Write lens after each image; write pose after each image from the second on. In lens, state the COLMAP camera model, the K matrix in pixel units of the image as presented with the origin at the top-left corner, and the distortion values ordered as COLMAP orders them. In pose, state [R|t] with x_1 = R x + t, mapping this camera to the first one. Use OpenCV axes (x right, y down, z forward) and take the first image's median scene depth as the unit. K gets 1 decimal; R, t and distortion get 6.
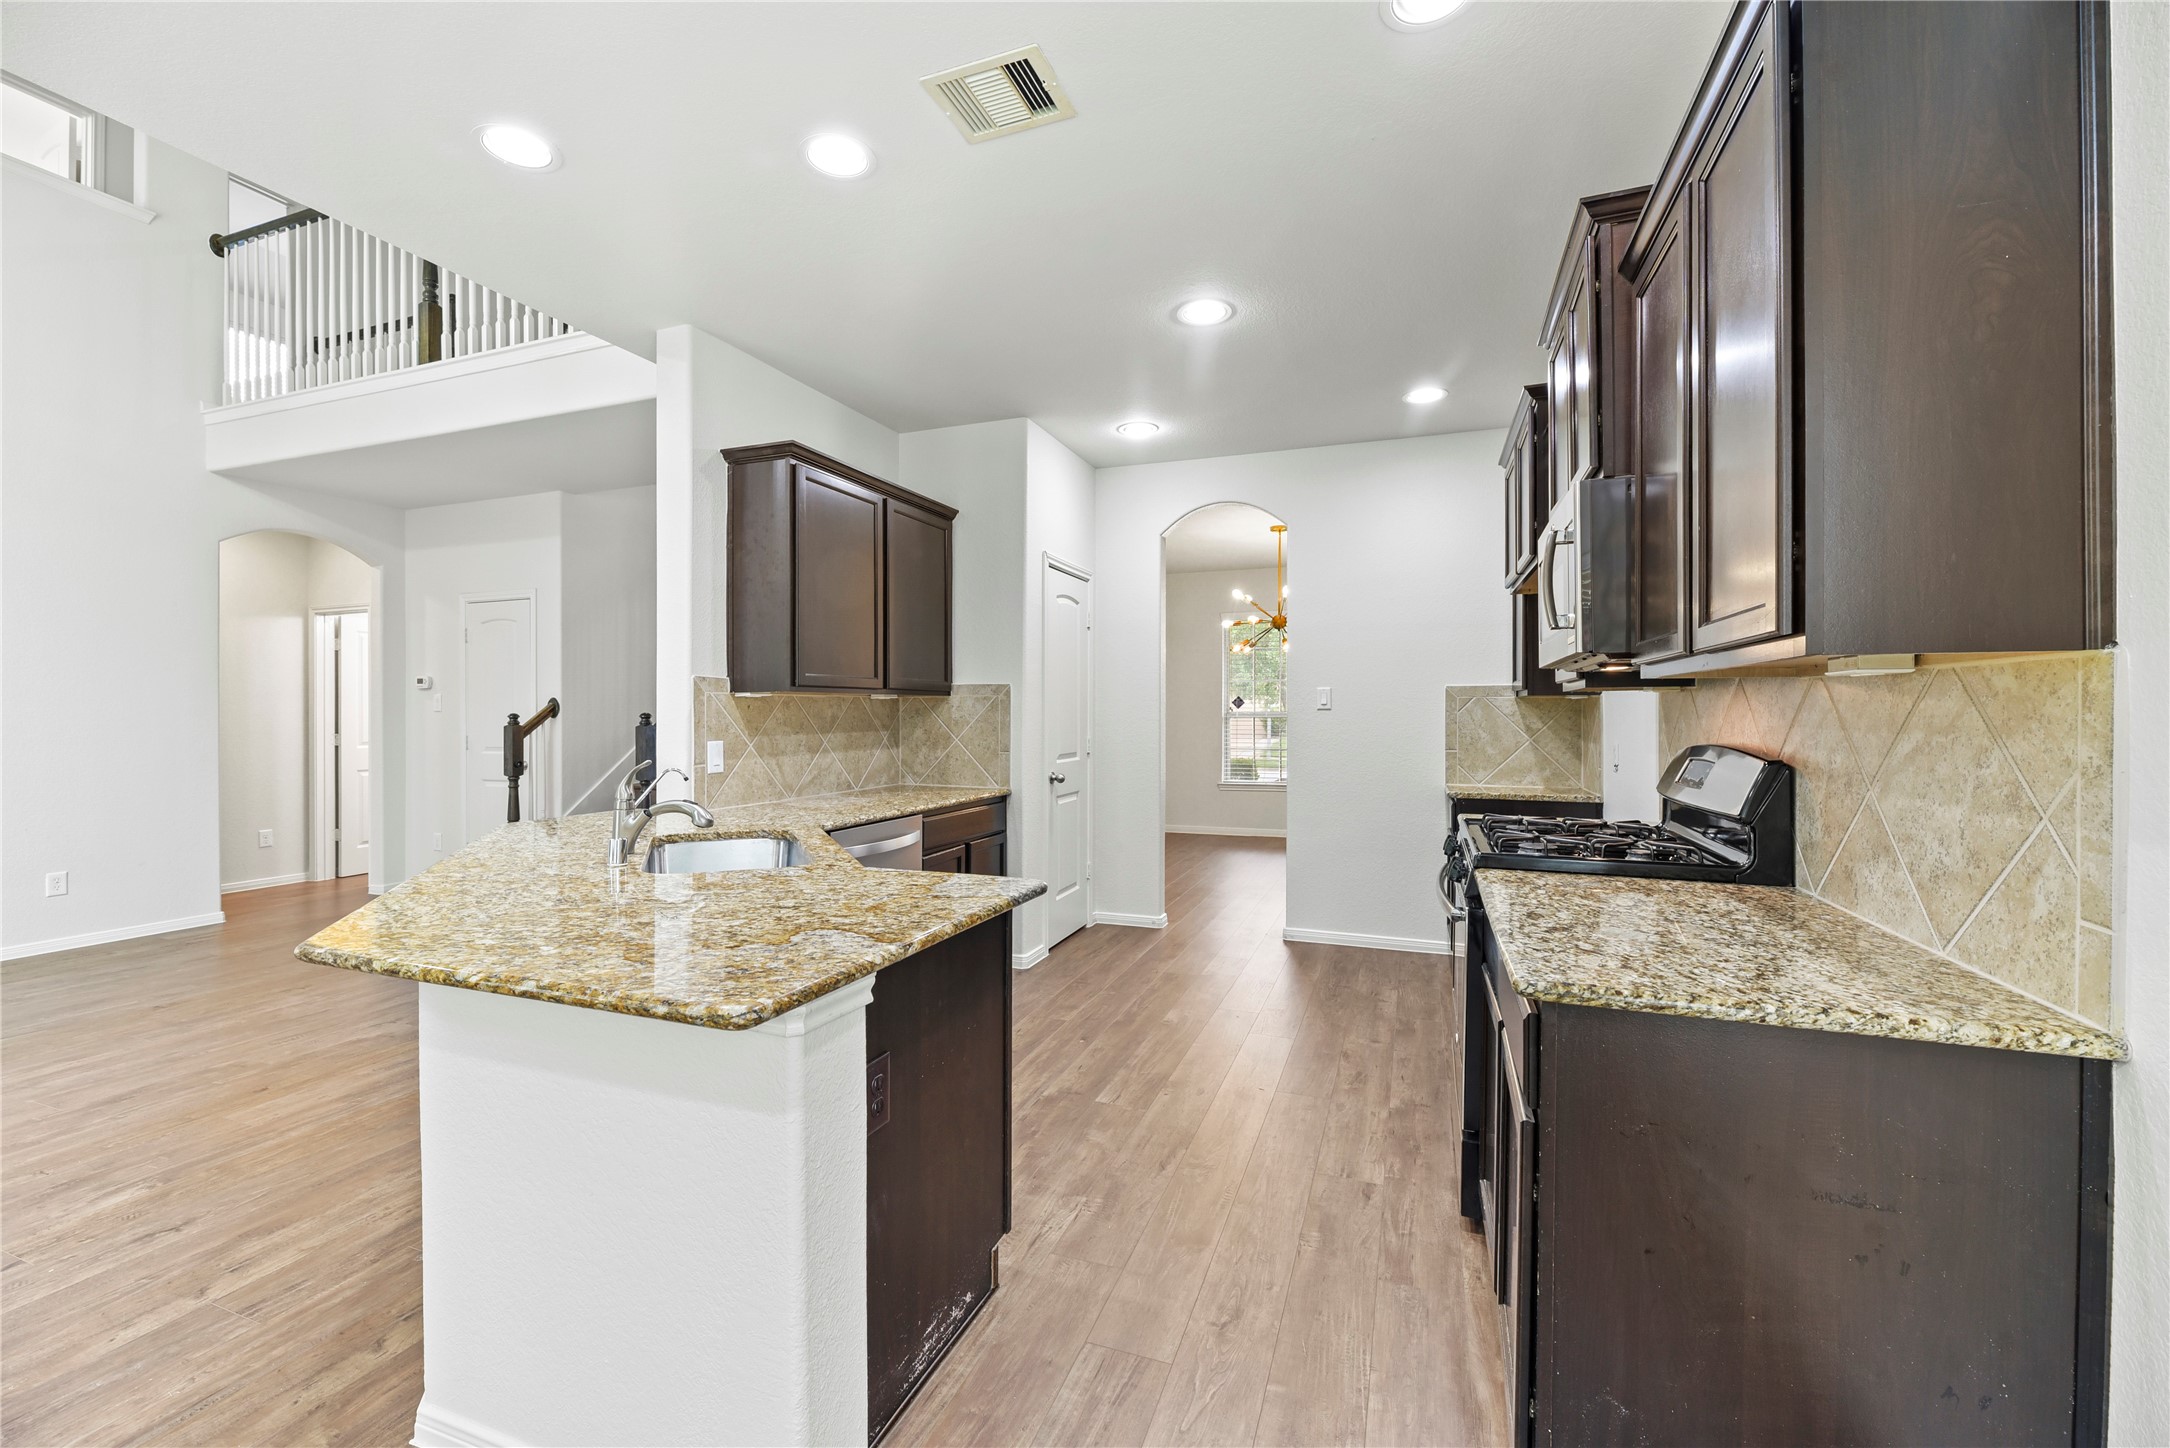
lens RADIAL K [[879.3, 0, 1081.5], [0, 879.3, 725.9], [0, 0, 1]] dist [0.001864, -0.004470]
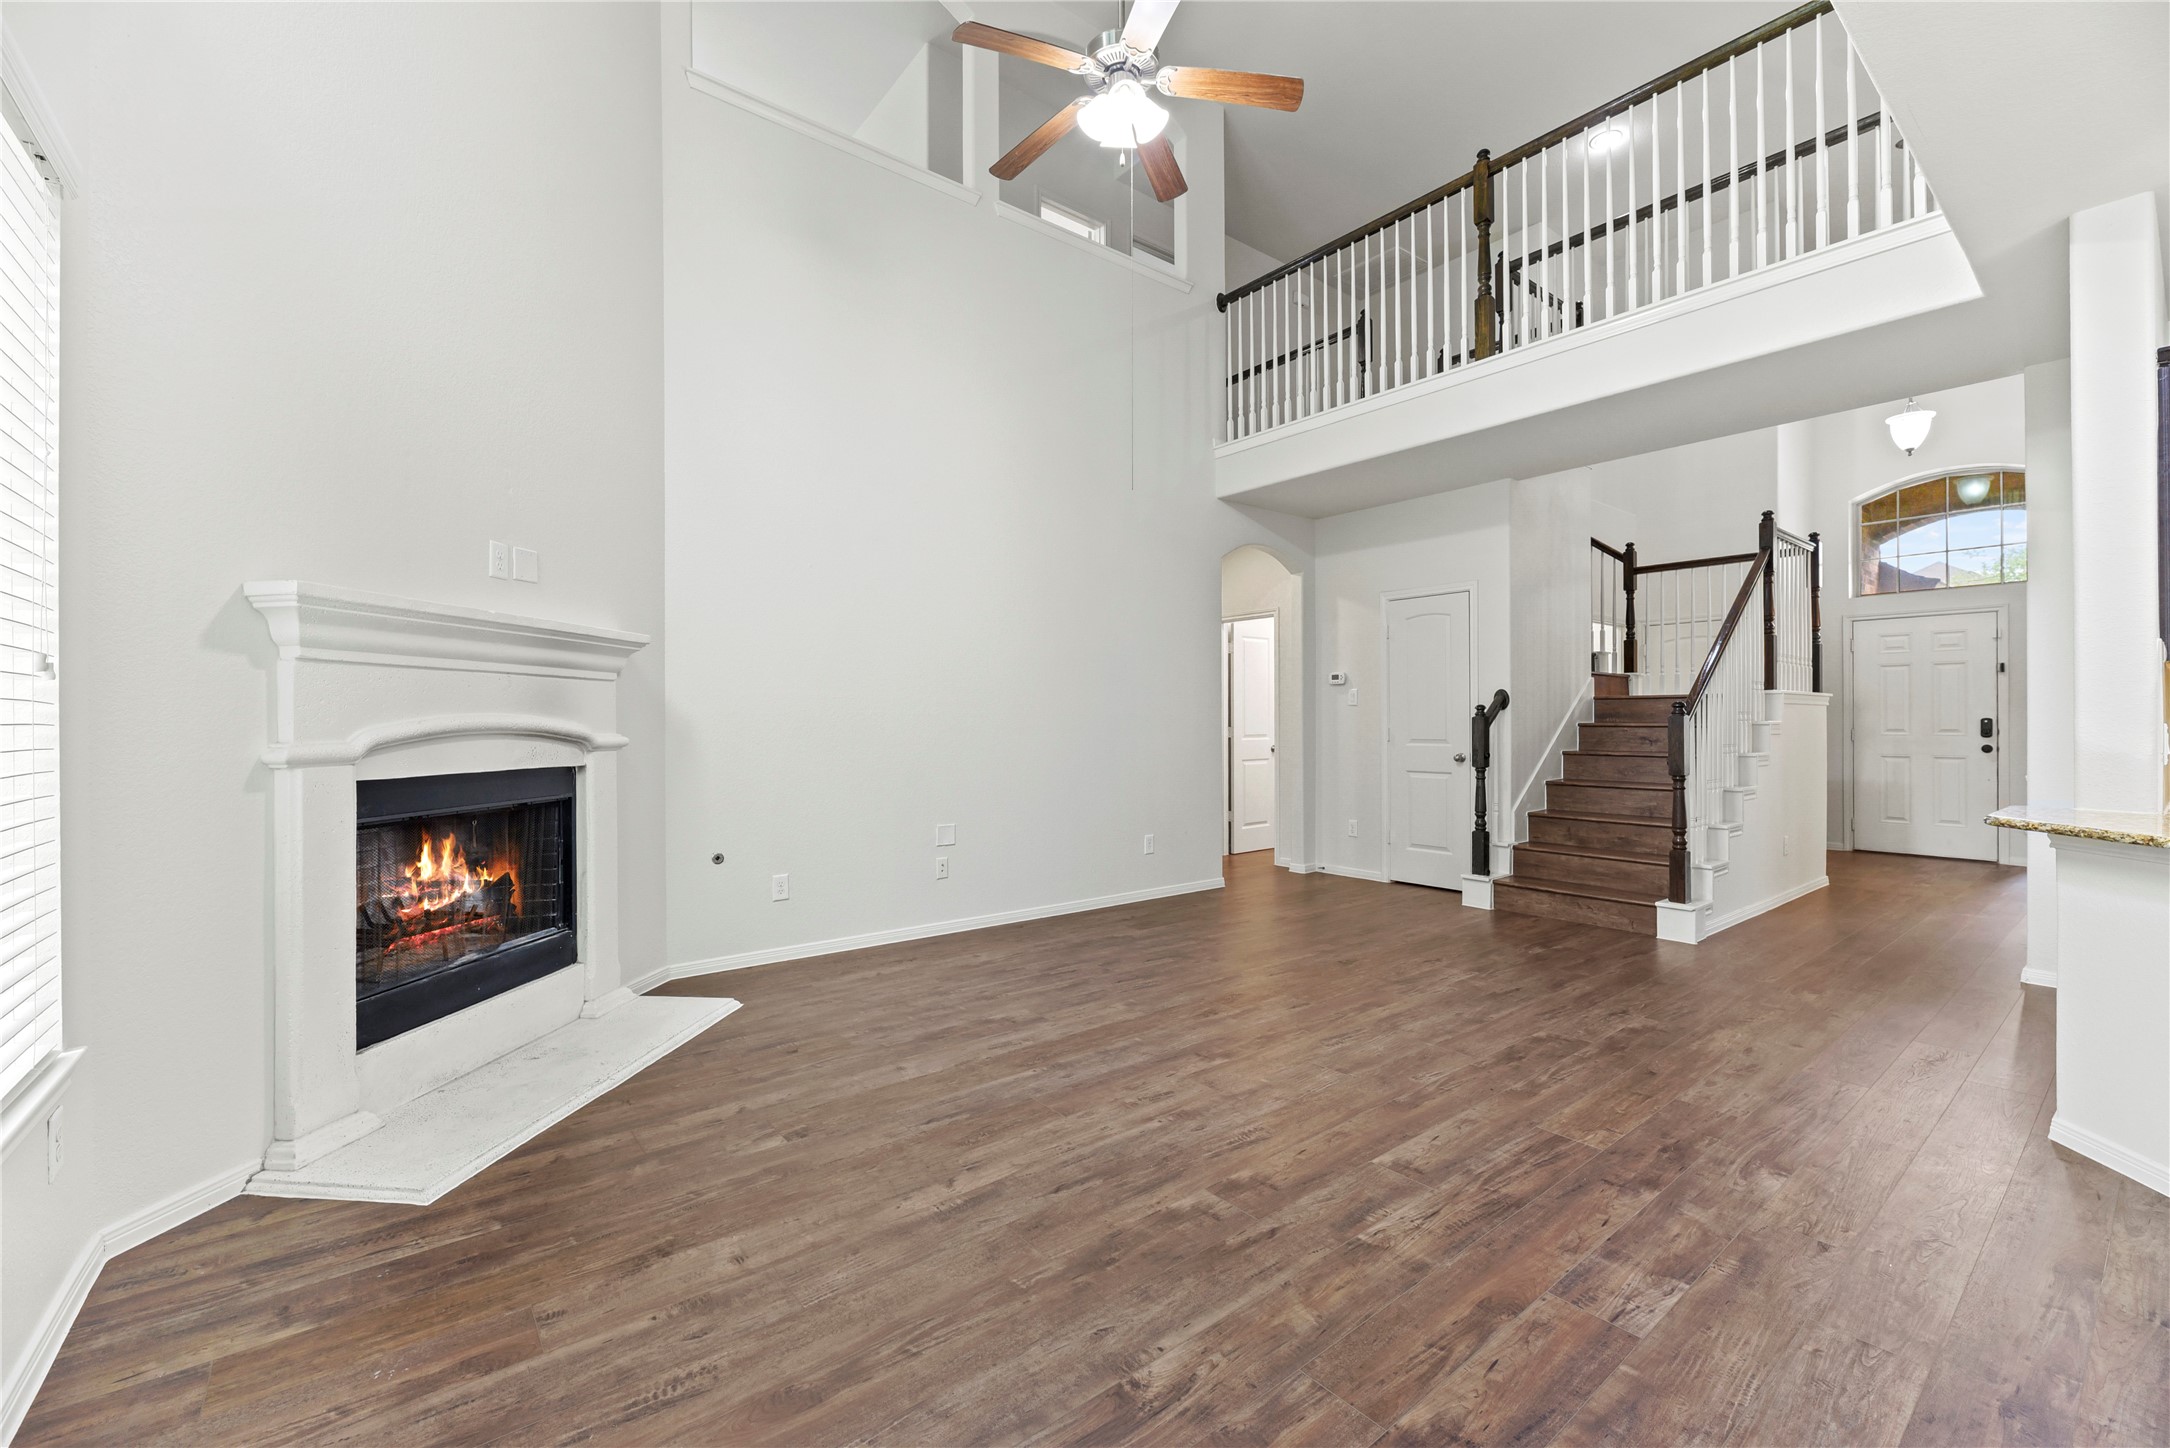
lens RADIAL K [[891.2, 0, 1087.6], [0, 891.2, 718.3], [0, 0, 1]] dist [-0.000728, -0.000384]
pose [[0.856789, -0.001523, -0.515665, -0.985592], [-0.007301, 0.999860, -0.015084, 0.039121], [0.515616, 0.016689, 0.856657, -0.191107]]
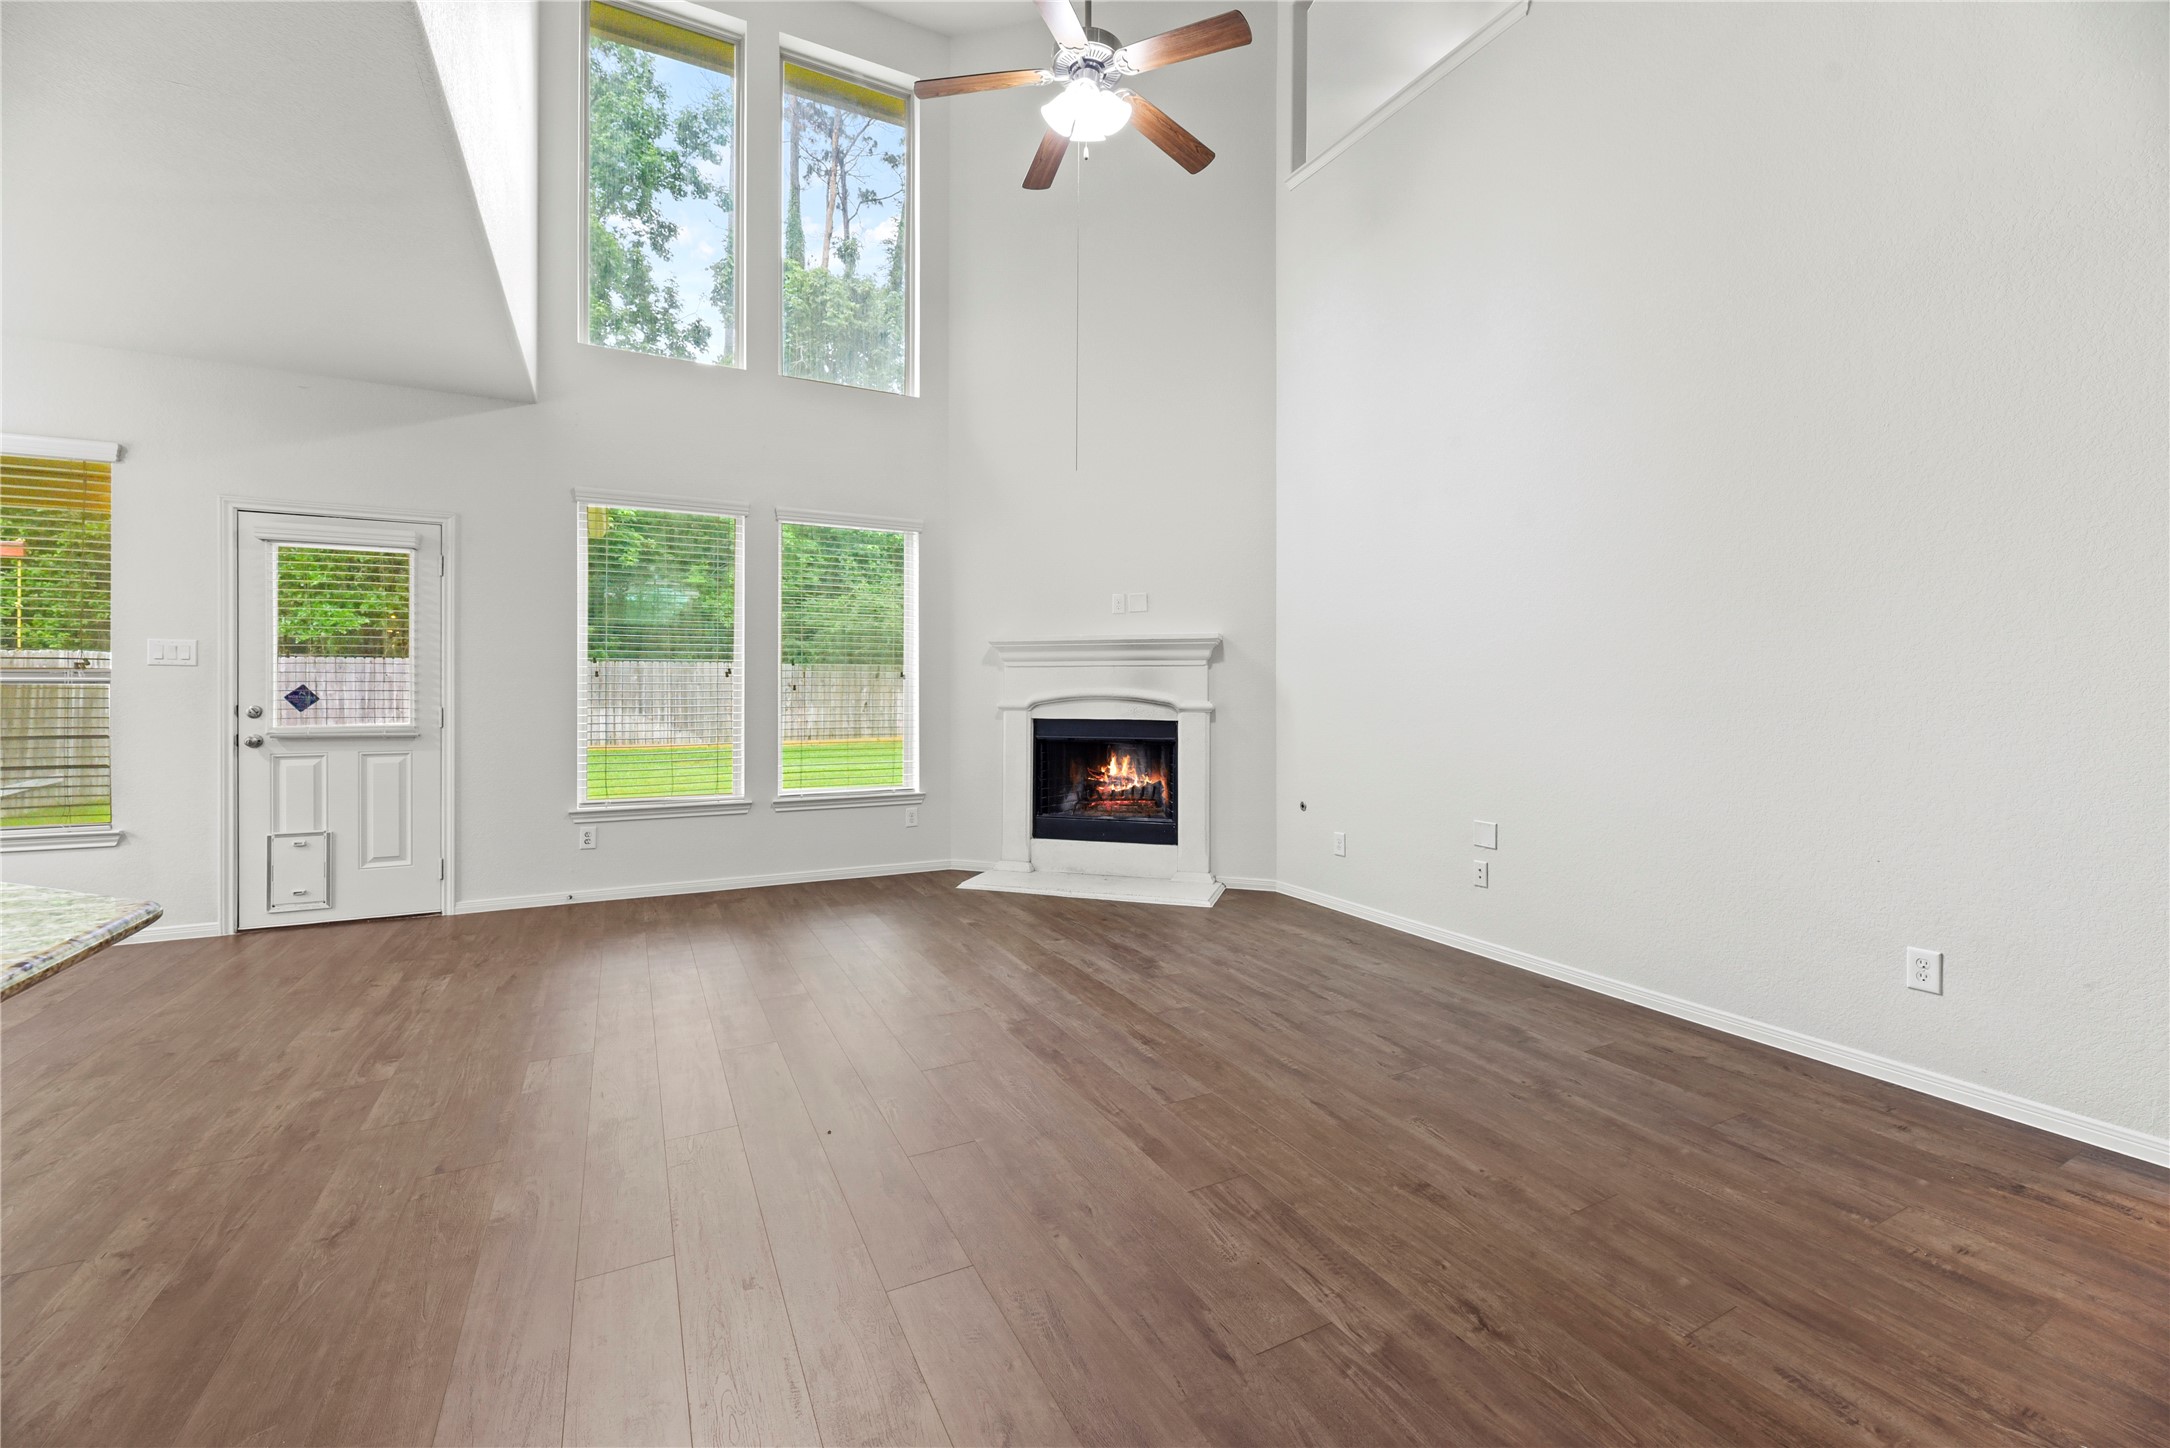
lens RADIAL K [[893.8, 0, 1089.9], [0, 893.8, 686.3], [0, 0, 1]] dist [-0.000239, -0.000259]
pose [[-0.670598, -0.003669, -0.741812, -0.657969], [-0.010858, 0.999929, 0.004870, 0.009250], [0.741742, 0.011320, -0.670590, 1.605485]]
